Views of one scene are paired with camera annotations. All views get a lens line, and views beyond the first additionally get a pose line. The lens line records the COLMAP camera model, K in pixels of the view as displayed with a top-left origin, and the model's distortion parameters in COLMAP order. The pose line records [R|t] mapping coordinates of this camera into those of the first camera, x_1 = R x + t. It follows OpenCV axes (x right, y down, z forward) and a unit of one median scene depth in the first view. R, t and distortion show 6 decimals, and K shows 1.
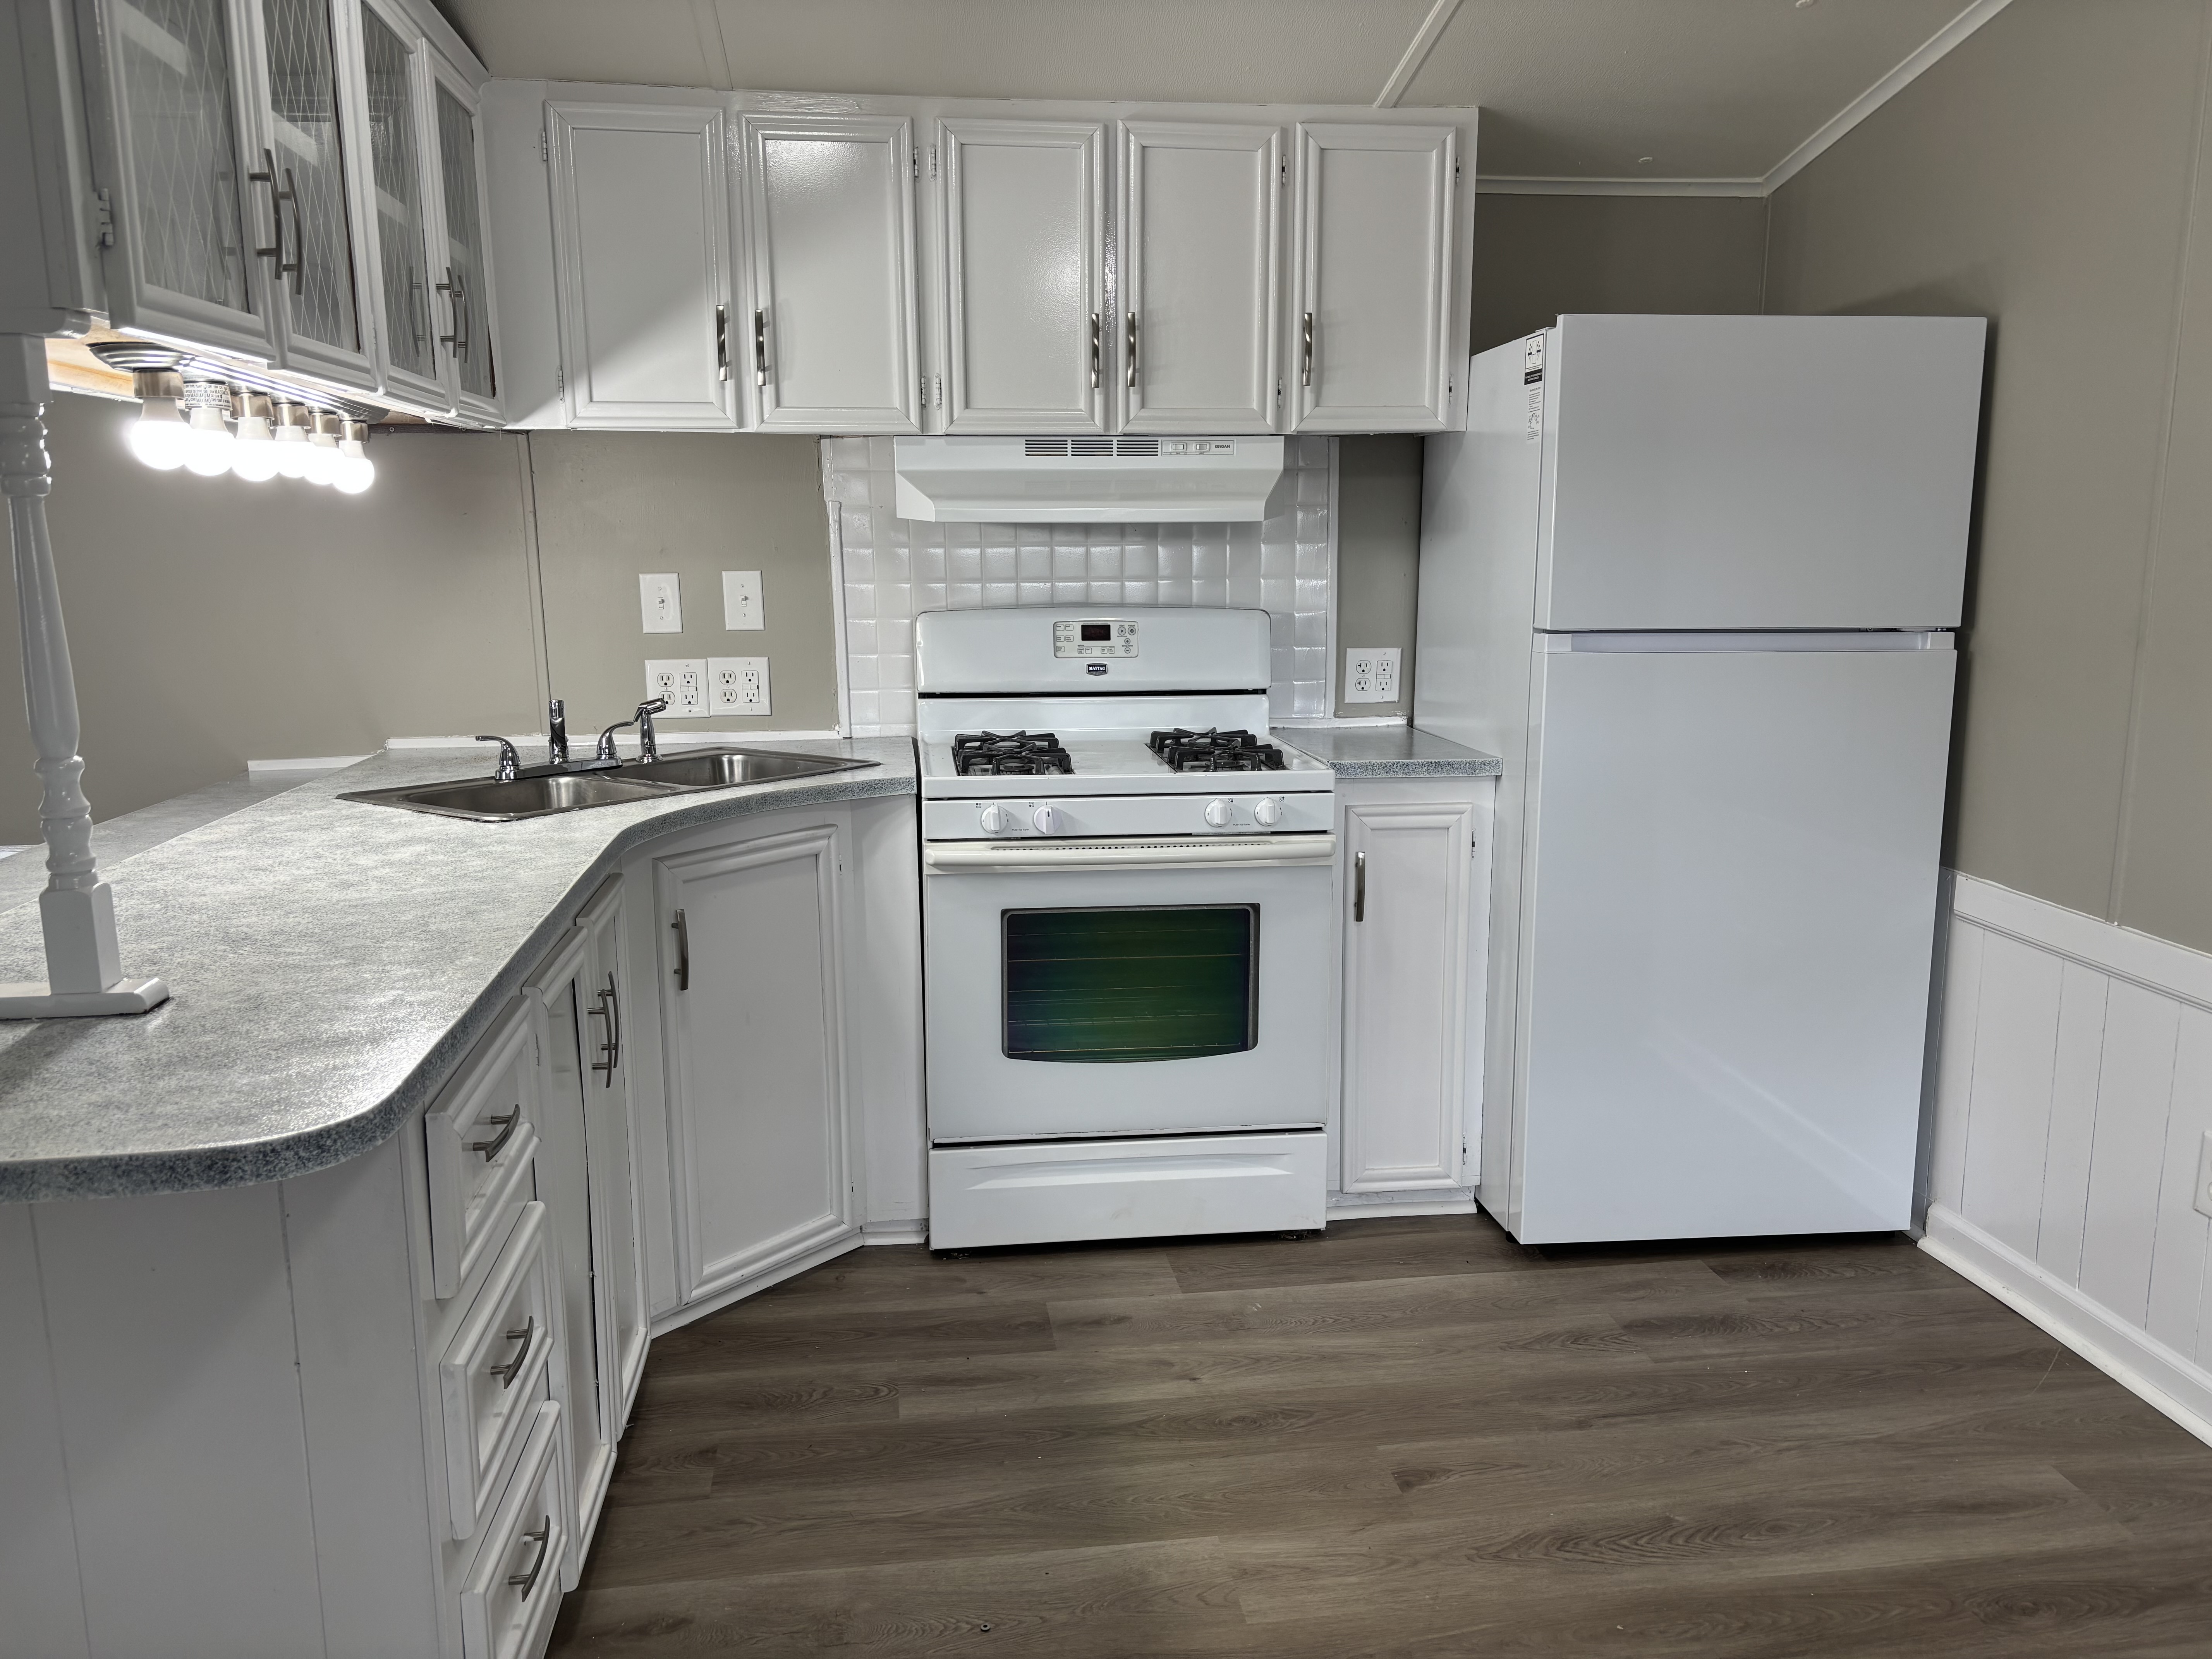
lens RADIAL K [[1670.0, 0, 1077.9], [0, 1670.0, 841.4], [0, 0, 1]] dist [0.086480, -0.229867]
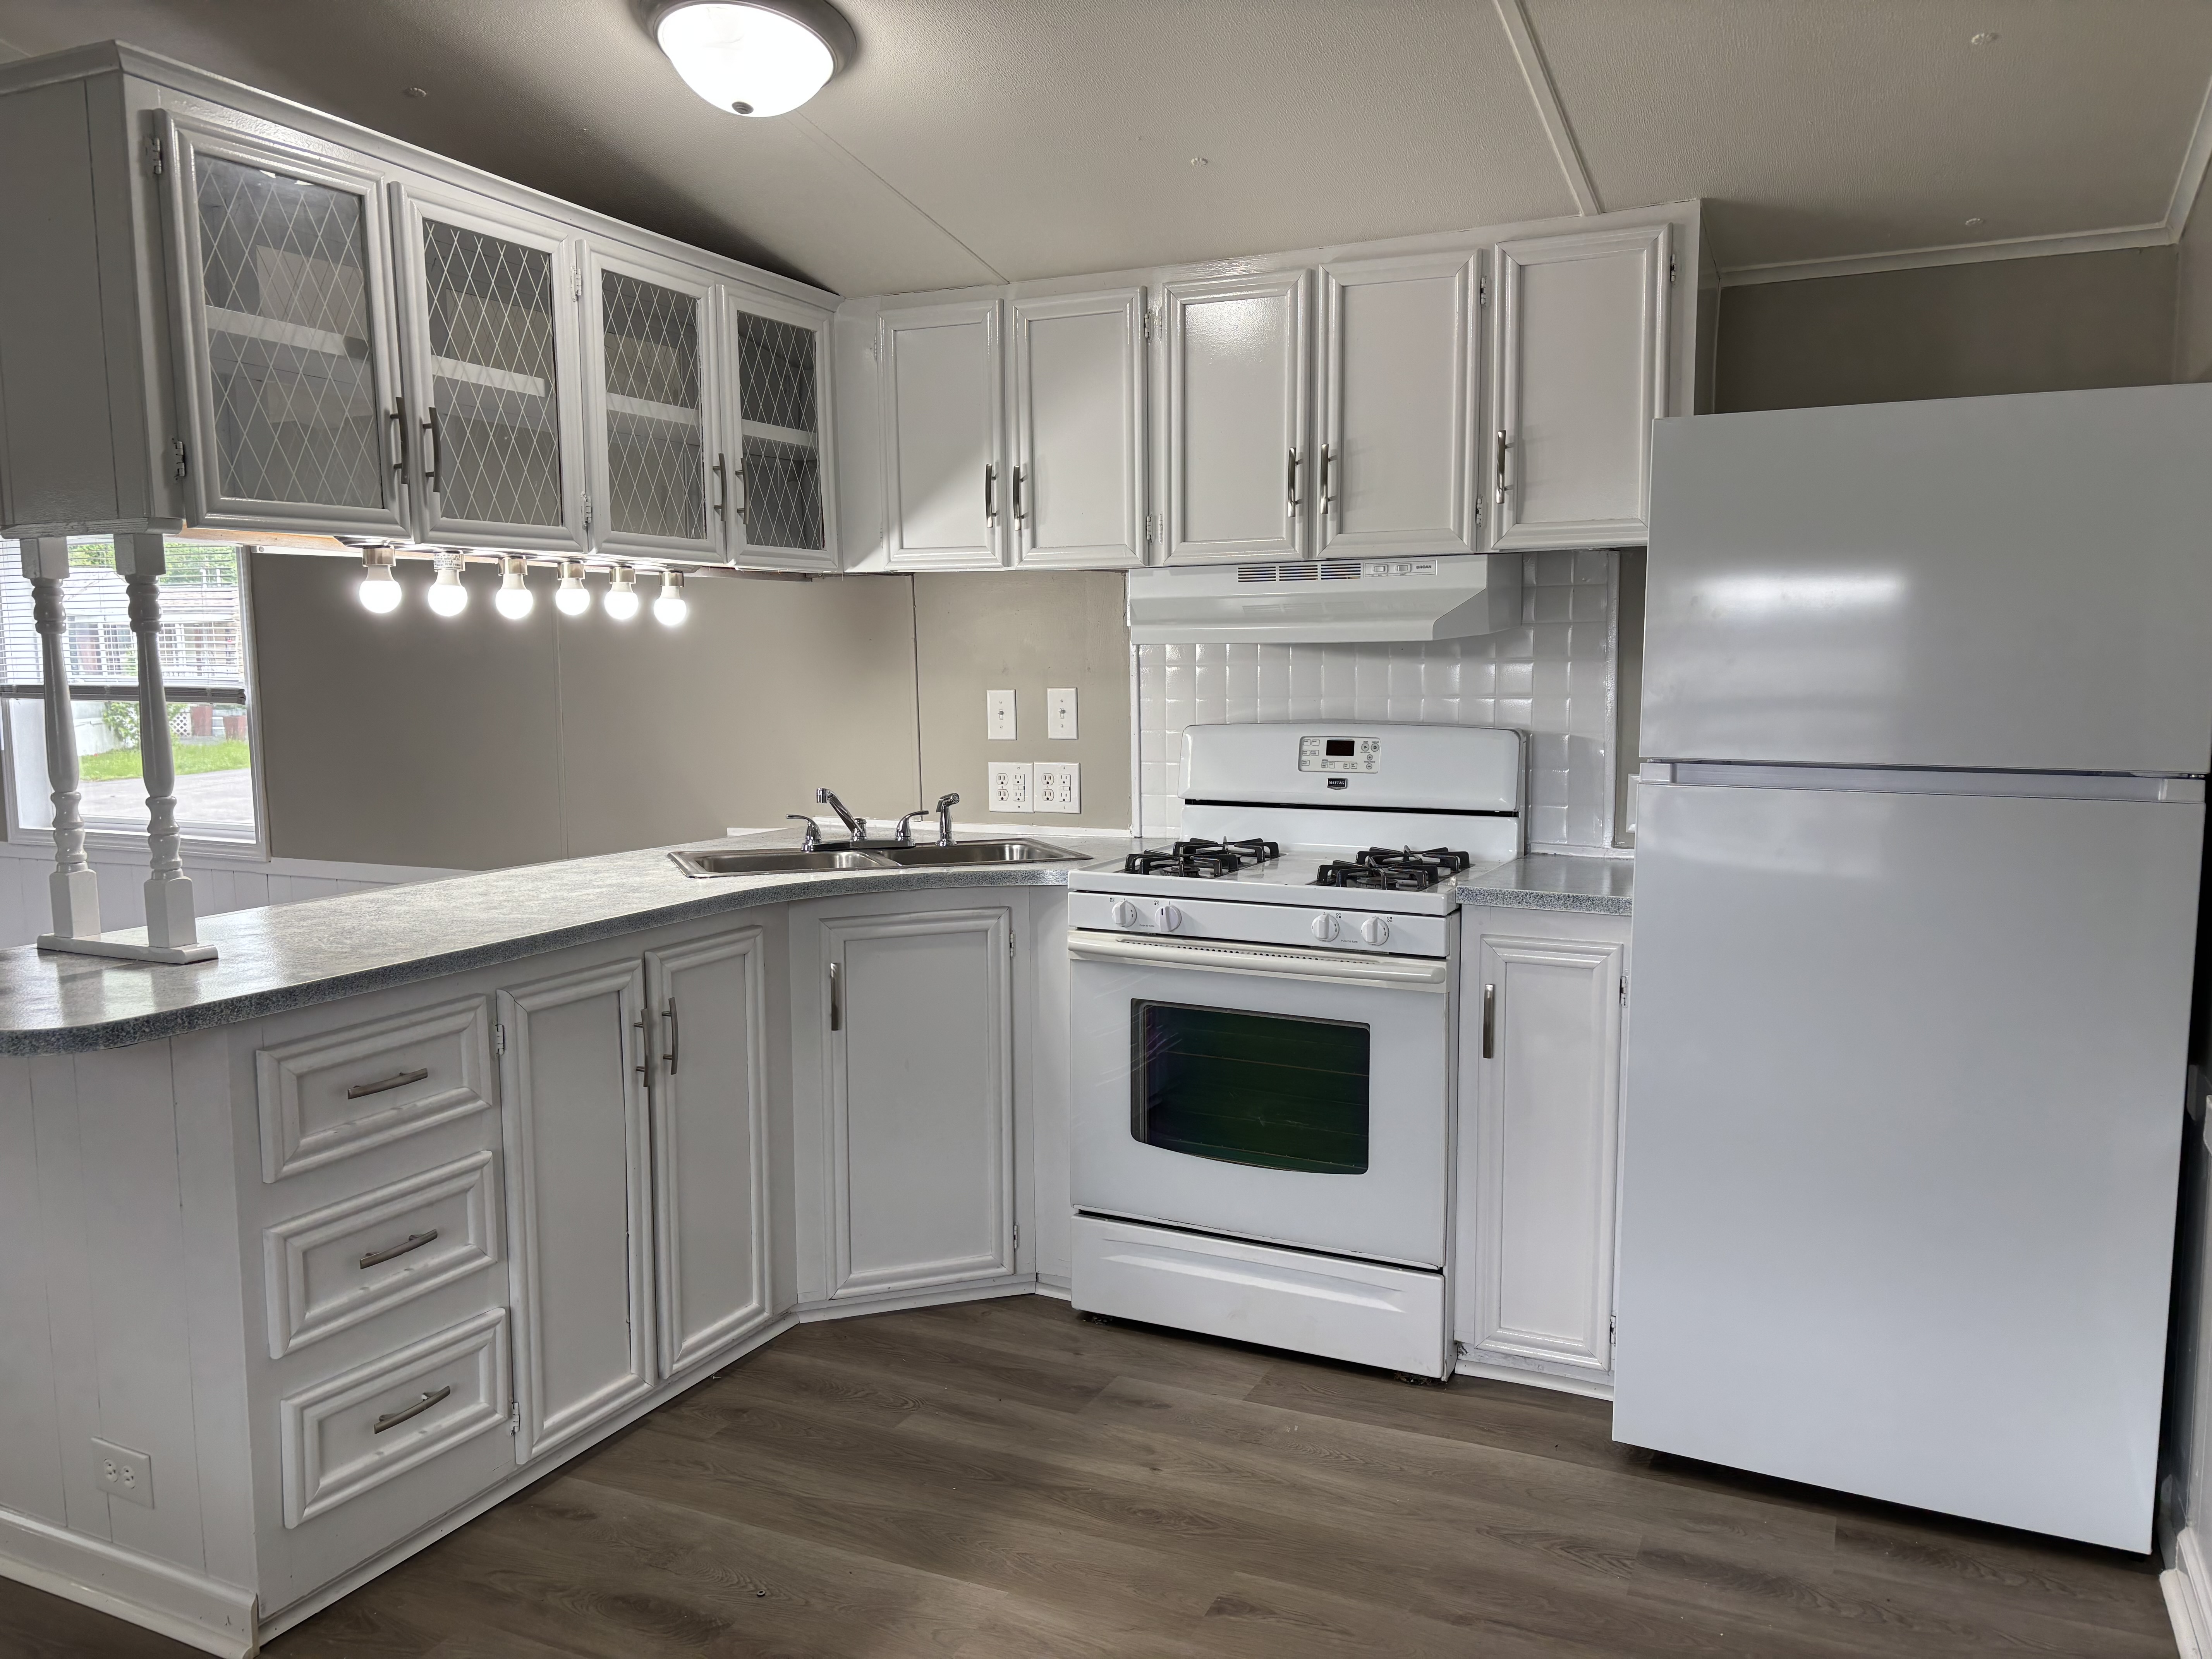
lens RADIAL K [[1684.5, 0, 1084.4], [0, 1684.5, 826.9], [0, 0, 1]] dist [0.066574, -0.089896]
pose [[0.835991, 0.055141, -0.545966, 0.498752], [-0.095530, 0.994370, -0.045850, -0.016408], [0.540364, 0.090486, 0.836552, 0.062685]]
